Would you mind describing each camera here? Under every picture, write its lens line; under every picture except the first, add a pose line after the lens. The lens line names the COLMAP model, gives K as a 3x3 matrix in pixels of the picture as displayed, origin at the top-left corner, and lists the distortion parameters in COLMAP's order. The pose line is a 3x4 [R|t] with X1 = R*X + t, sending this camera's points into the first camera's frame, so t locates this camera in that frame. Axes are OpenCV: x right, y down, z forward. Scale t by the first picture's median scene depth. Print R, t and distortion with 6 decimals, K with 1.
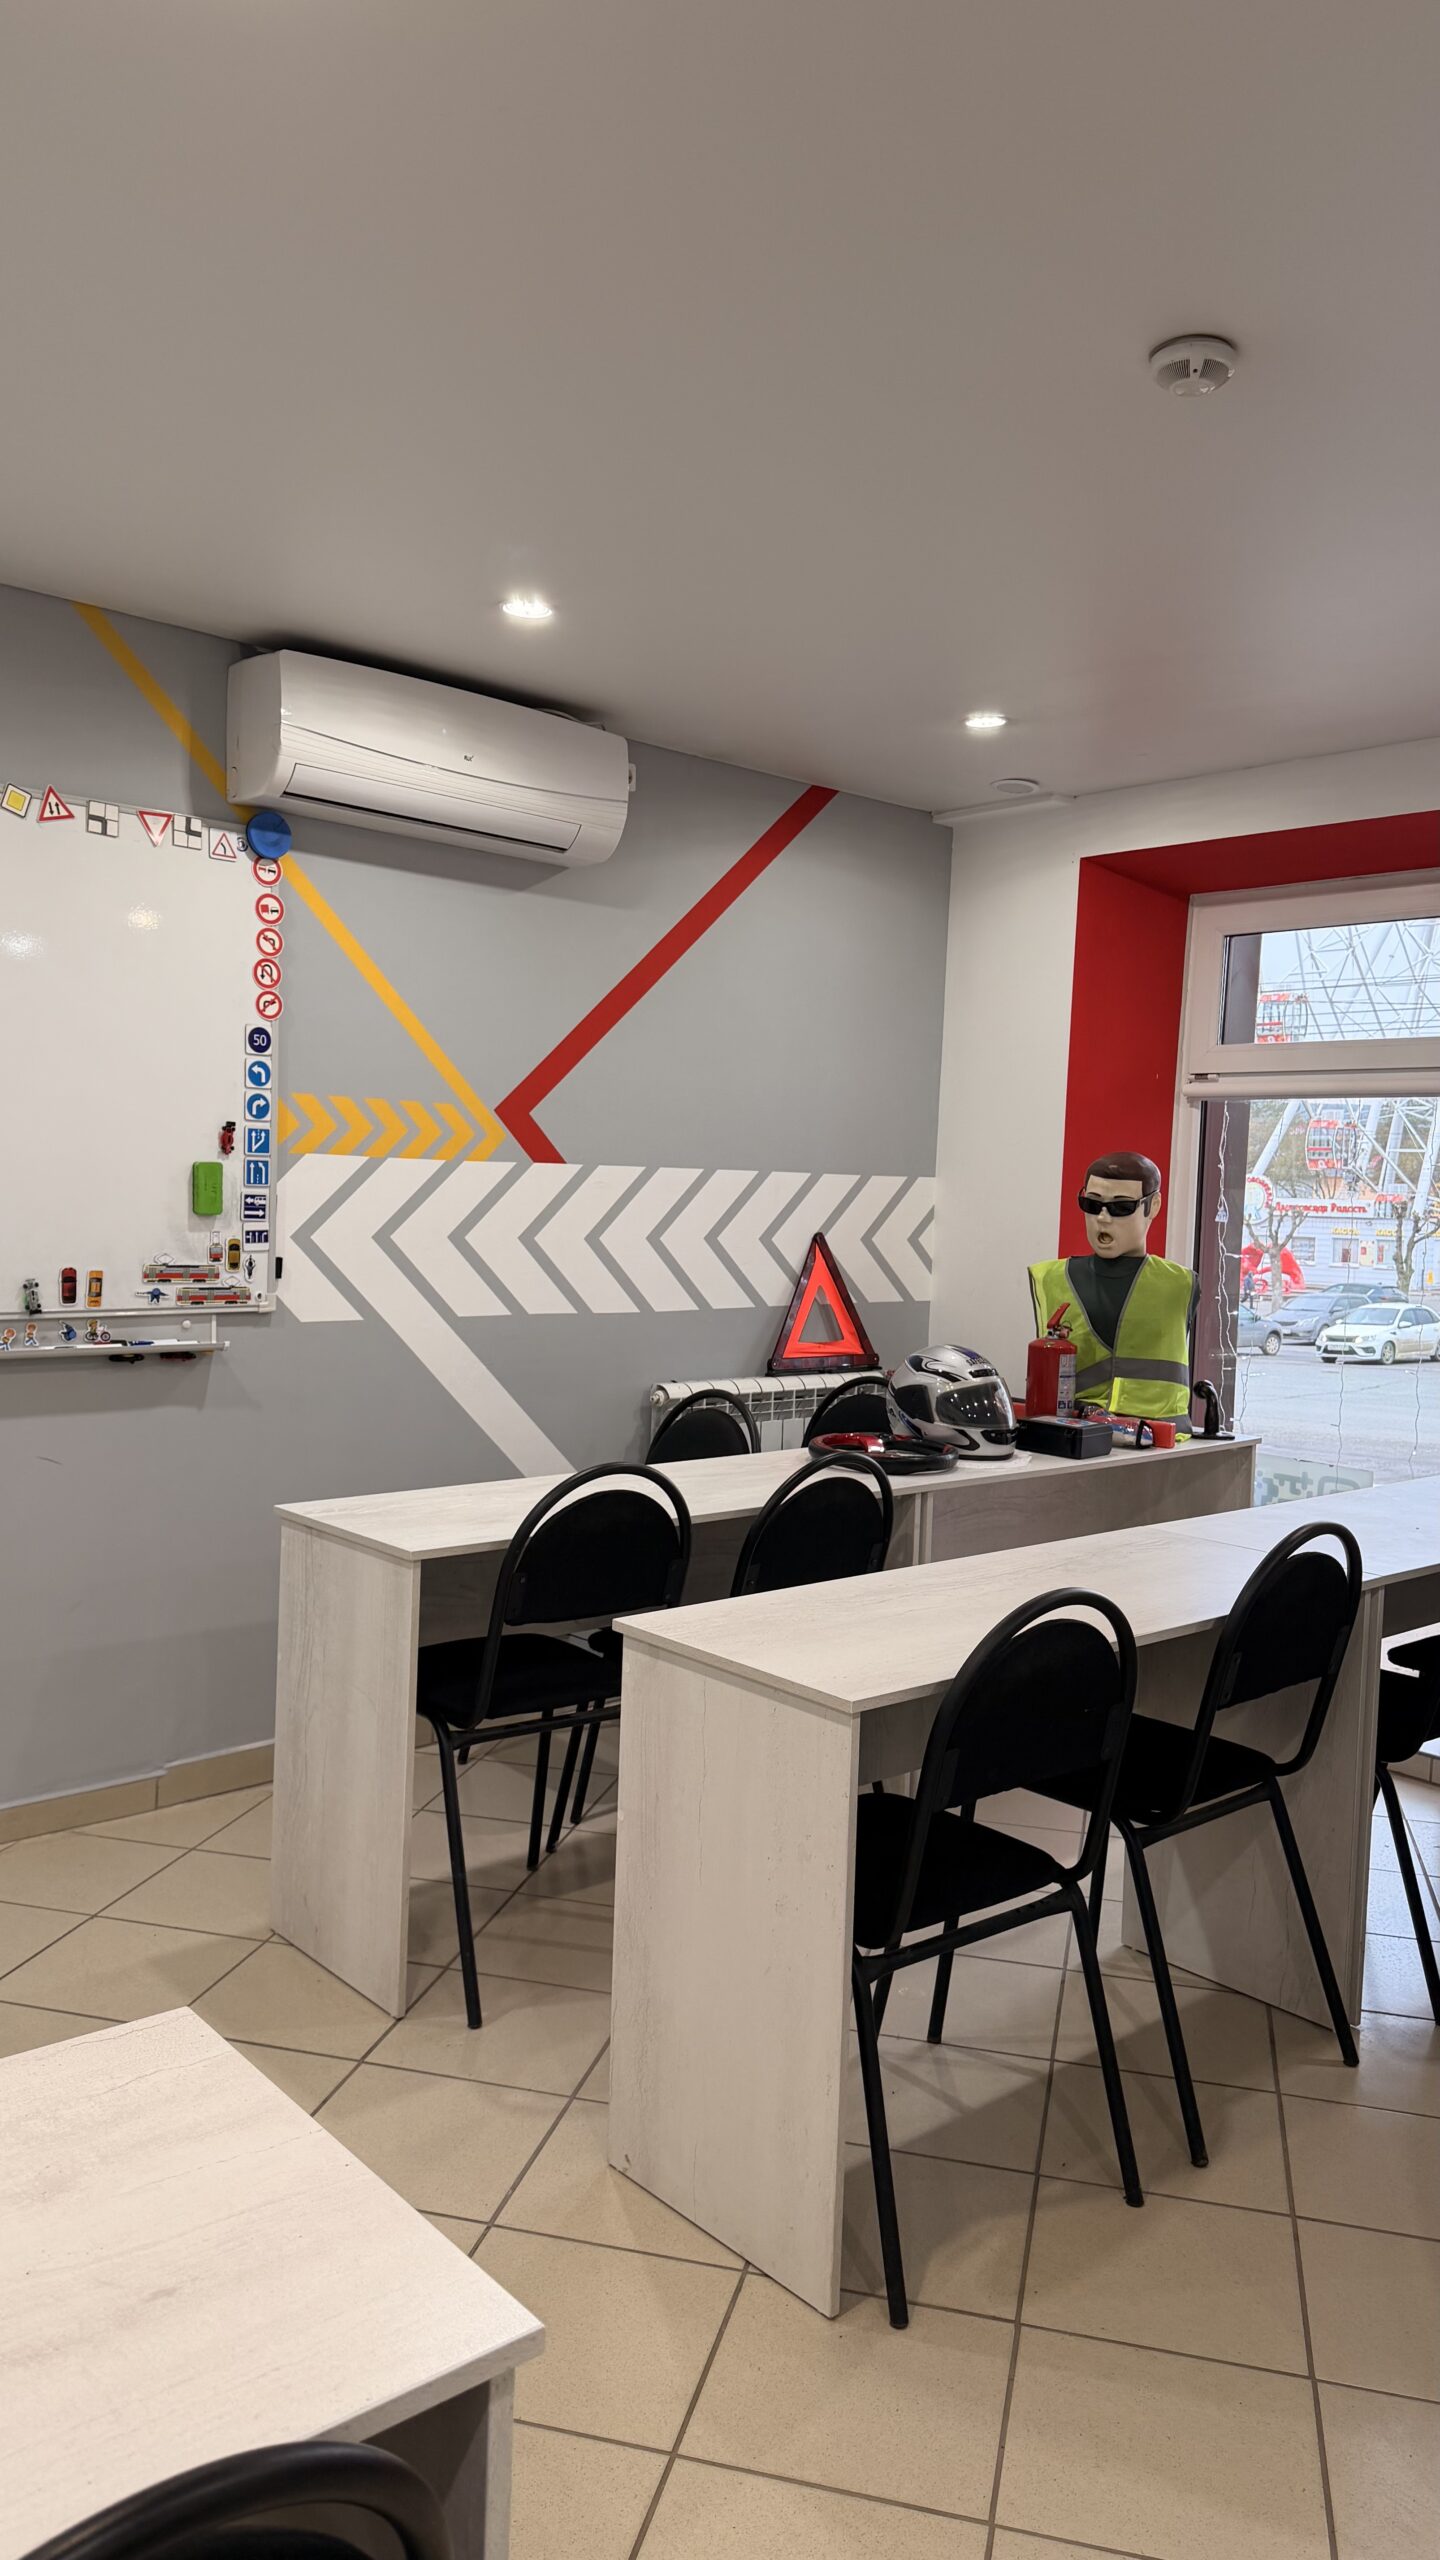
lens RADIAL K [[1783.4, 0, 718.1], [0, 1783.4, 1293.5], [0, 0, 1]] dist [0.197552, -0.435746]
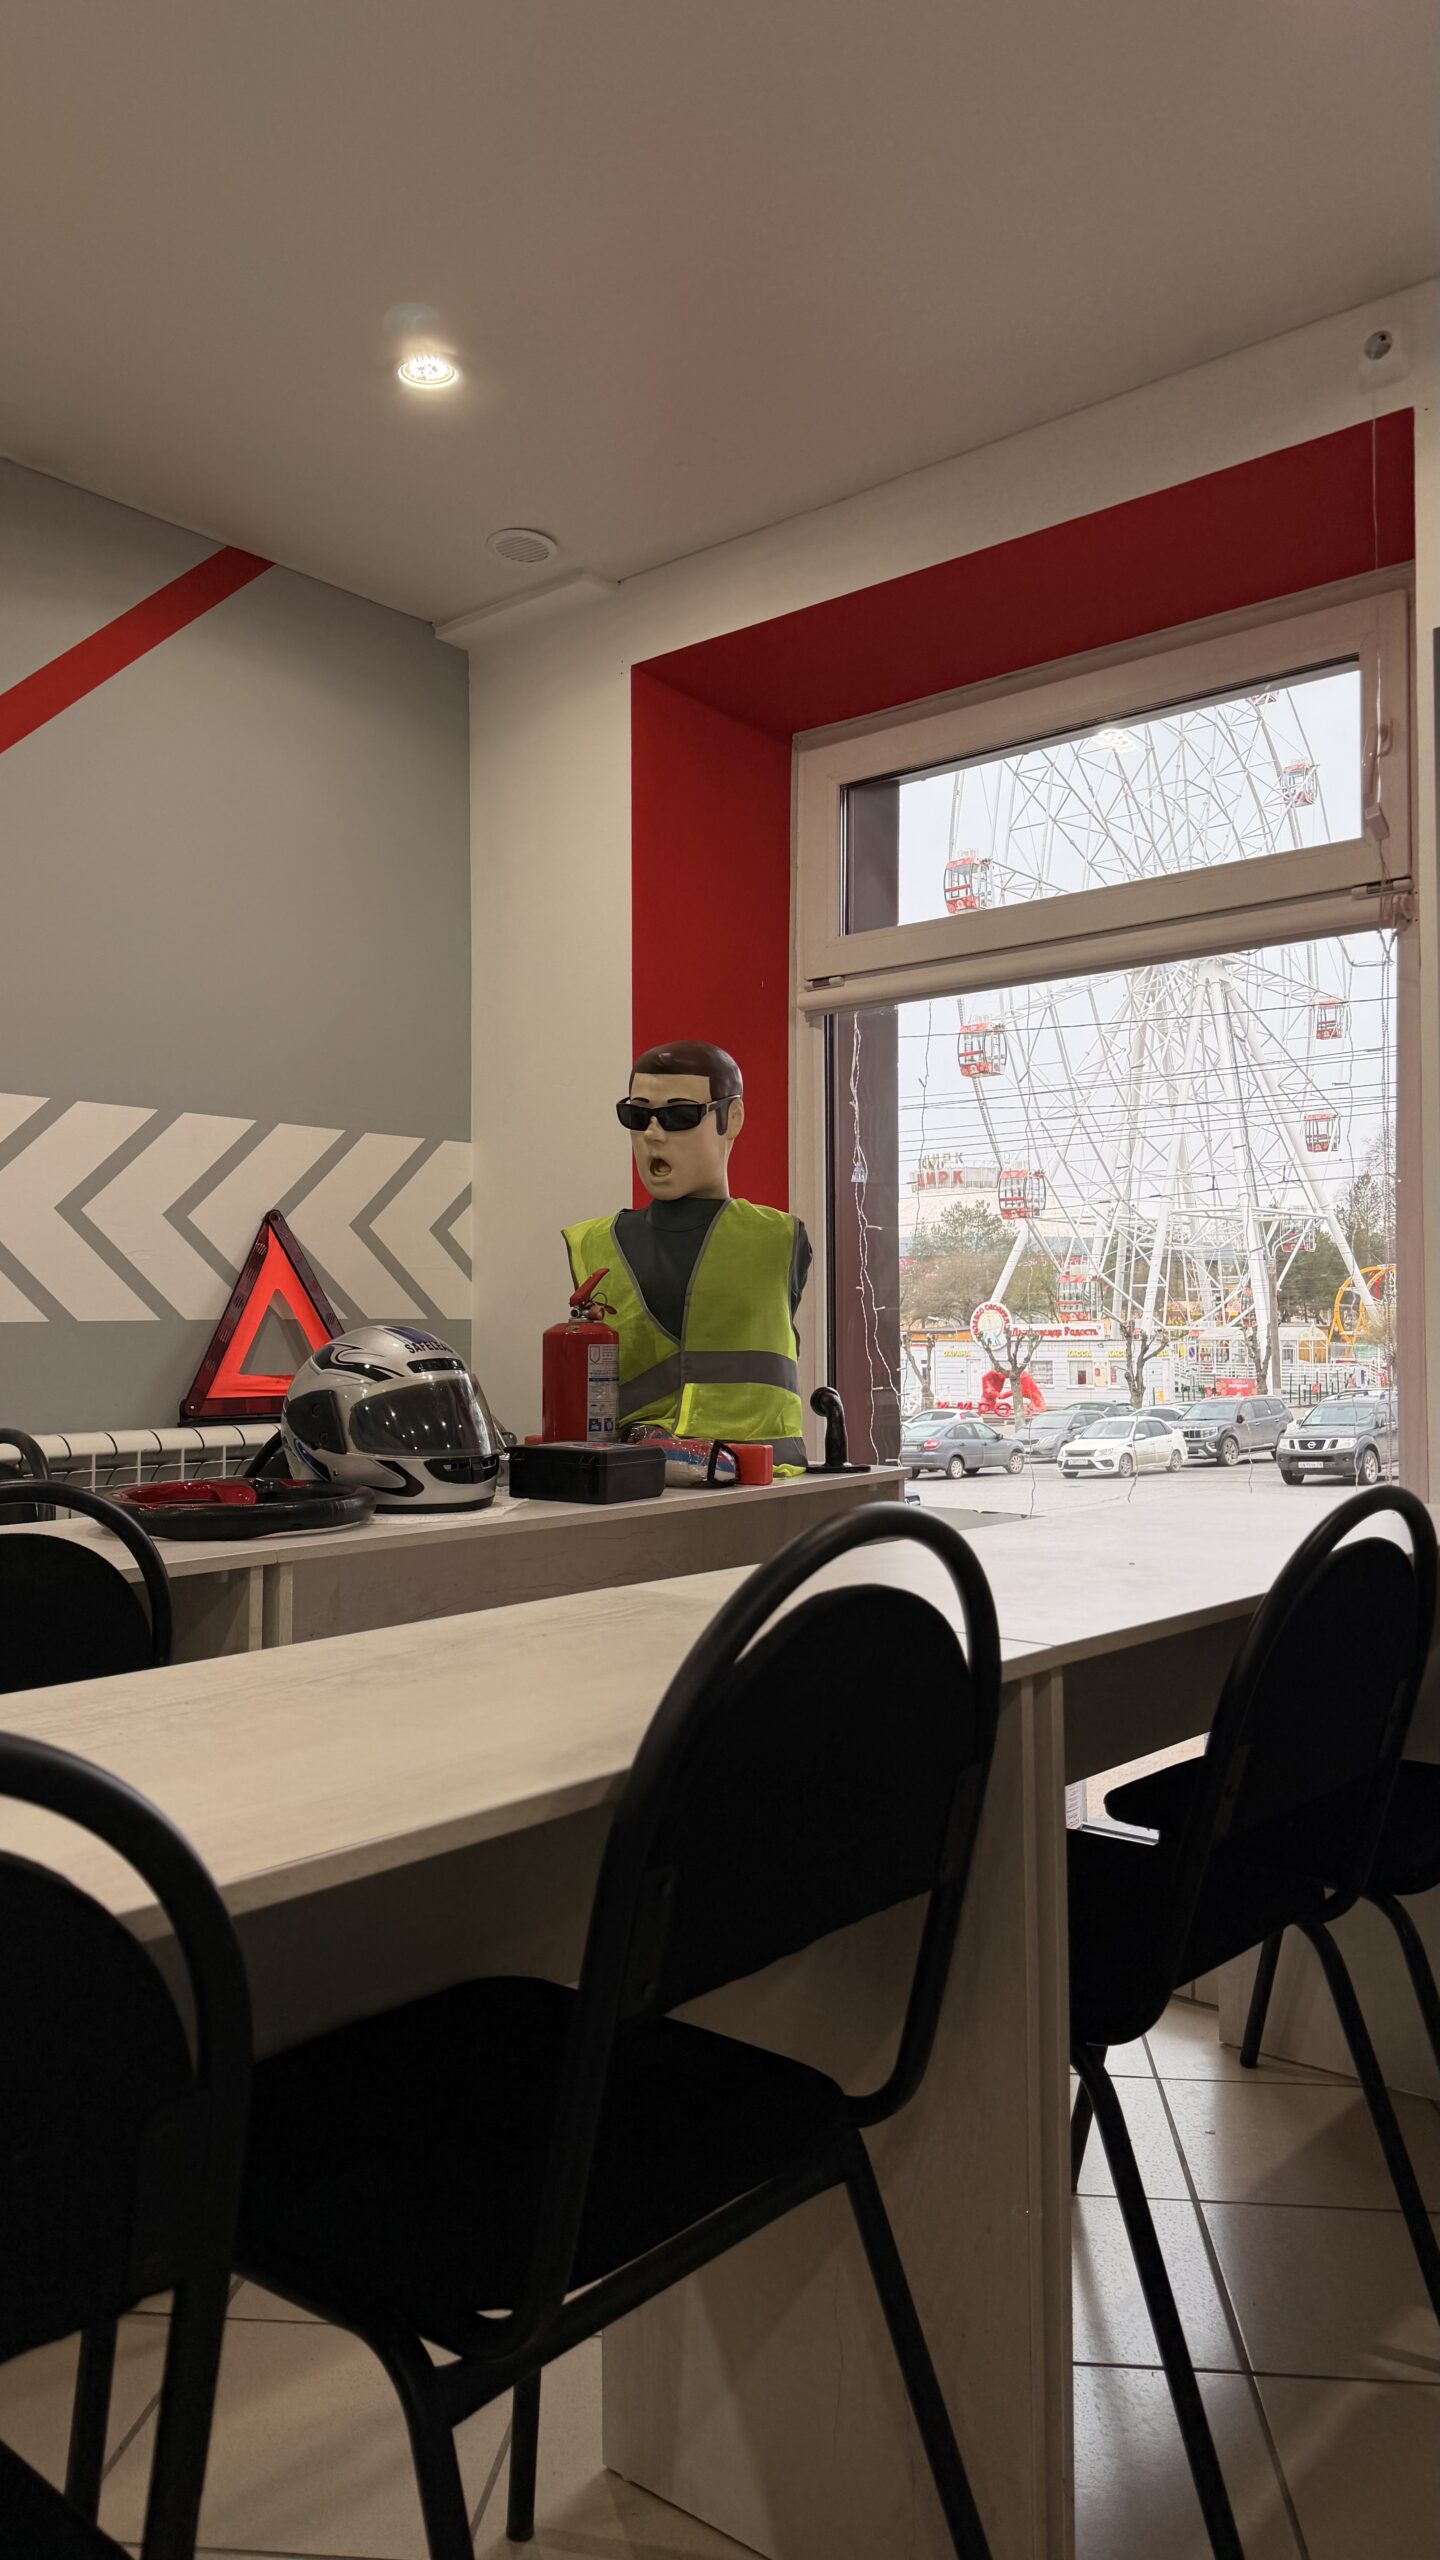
lens RADIAL K [[1783.4, 0, 718.1], [0, 1783.4, 1293.5], [0, 0, 1]] dist [0.197552, -0.435746]
pose [[0.990292, -0.035169, 0.134482, 0.133297], [0.046038, 0.995844, -0.078585, 0.058878], [-0.131159, 0.084014, 0.987795, 0.331609]]
